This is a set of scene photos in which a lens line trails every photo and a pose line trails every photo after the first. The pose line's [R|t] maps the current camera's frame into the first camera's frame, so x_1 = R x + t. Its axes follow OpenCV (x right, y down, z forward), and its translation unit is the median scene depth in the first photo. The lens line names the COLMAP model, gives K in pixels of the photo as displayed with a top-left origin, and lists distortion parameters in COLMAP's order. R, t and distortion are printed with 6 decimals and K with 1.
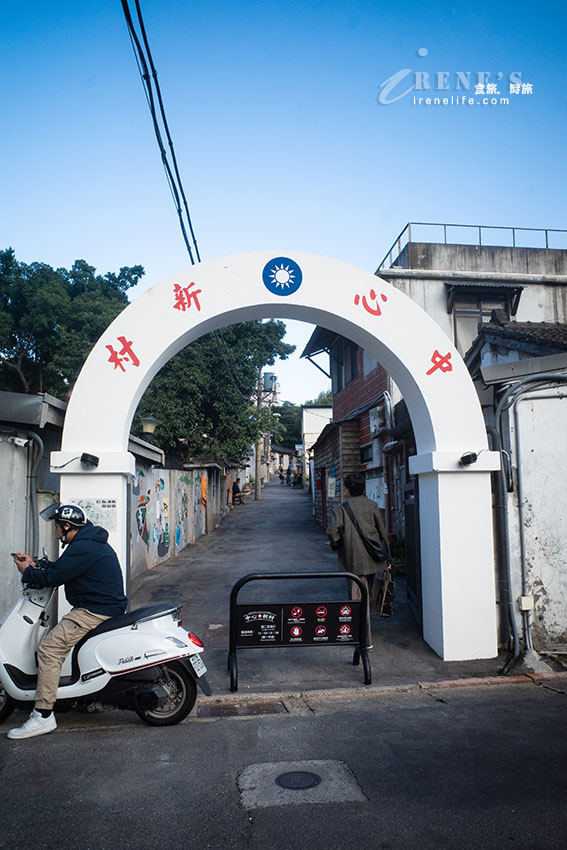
lens RADIAL K [[666.7, 0, 290.3], [0, 666.7, 422.2], [0, 0, 1]] dist [-0.039351, 0.028023]
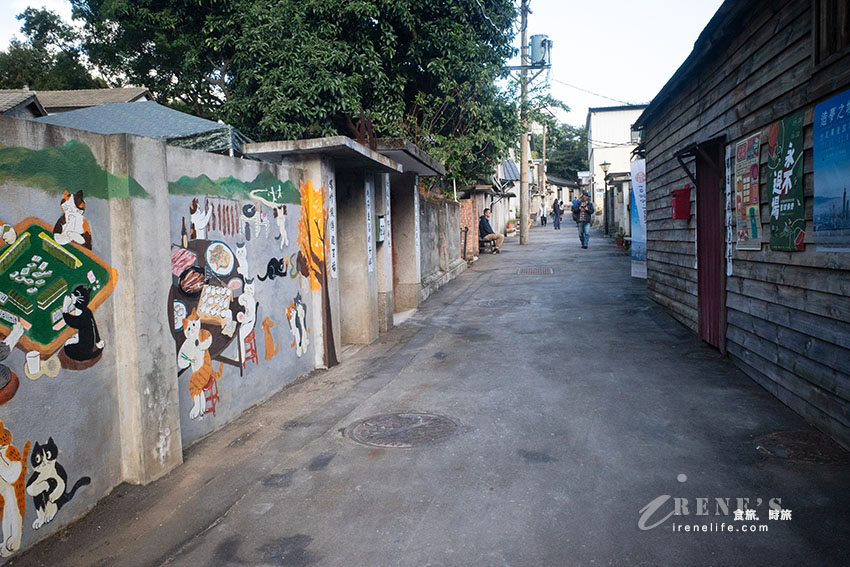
lens RADIAL K [[666.7, 0, 444.0], [0, 666.7, 281.9], [0, 0, 1]] dist [-0.039351, 0.028023]
pose [[0.982923, -0.004400, -0.183966, -0.008780], [0.036784, 0.984236, 0.172995, 0.047265], [0.180305, -0.176808, 0.967589, 0.442526]]
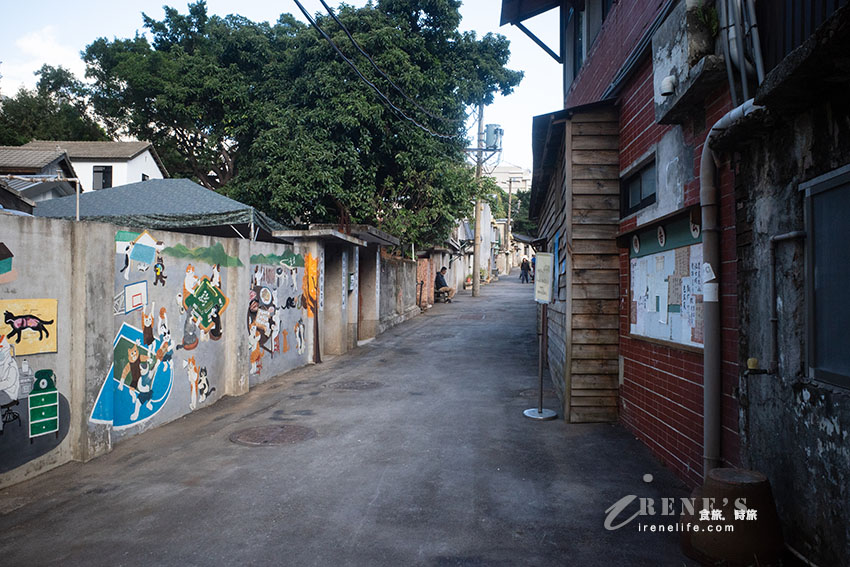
lens RADIAL K [[666.7, 0, 422.3], [0, 666.7, 277.8], [0, 0, 1]] dist [-0.039351, 0.028023]
pose [[0.983273, 0.017018, -0.181341, 0.033081], [-0.000221, 0.995736, 0.092245, 0.031819], [0.182137, -0.090662, 0.979084, 0.310948]]
